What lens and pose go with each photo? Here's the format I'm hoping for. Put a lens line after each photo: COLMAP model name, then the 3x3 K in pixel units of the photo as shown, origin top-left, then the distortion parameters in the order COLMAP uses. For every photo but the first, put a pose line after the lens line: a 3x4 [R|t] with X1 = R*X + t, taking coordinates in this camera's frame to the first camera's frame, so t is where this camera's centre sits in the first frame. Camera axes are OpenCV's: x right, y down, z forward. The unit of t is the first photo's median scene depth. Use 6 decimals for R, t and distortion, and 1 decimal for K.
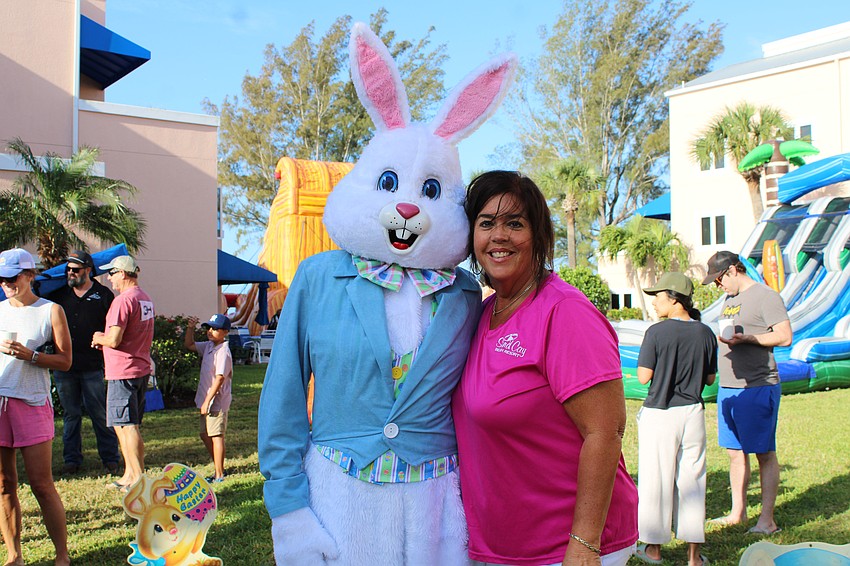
lens RADIAL K [[836.6, 0, 425.3], [0, 836.6, 283.9], [0, 0, 1]] dist [-0.062118, 0.000000]
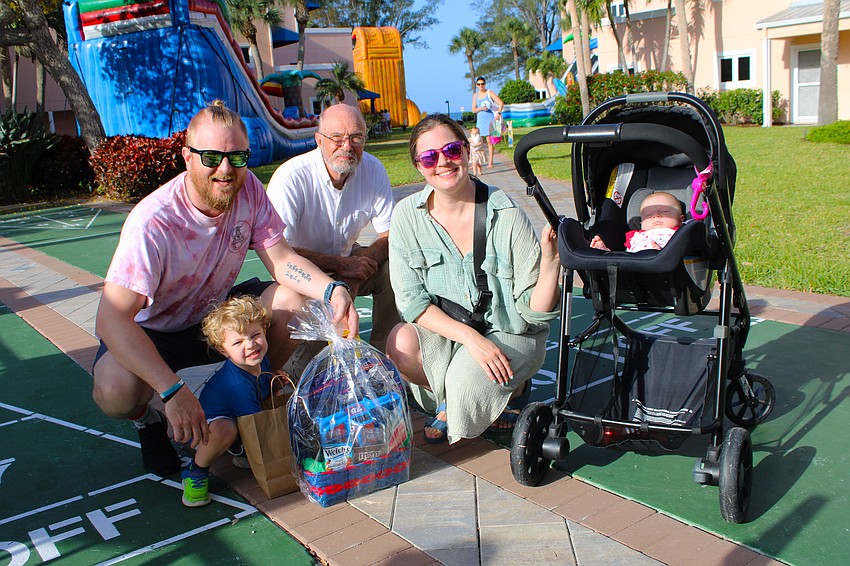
lens RADIAL K [[836.6, 0, 424.9], [0, 836.6, 282.2], [0, 0, 1]] dist [-0.062118, 0.000000]
pose [[0.997506, -0.070513, 0.002996, -0.067576], [0.068051, 0.972191, 0.224084, -0.007875], [-0.018714, -0.223321, 0.974565, -0.900492]]
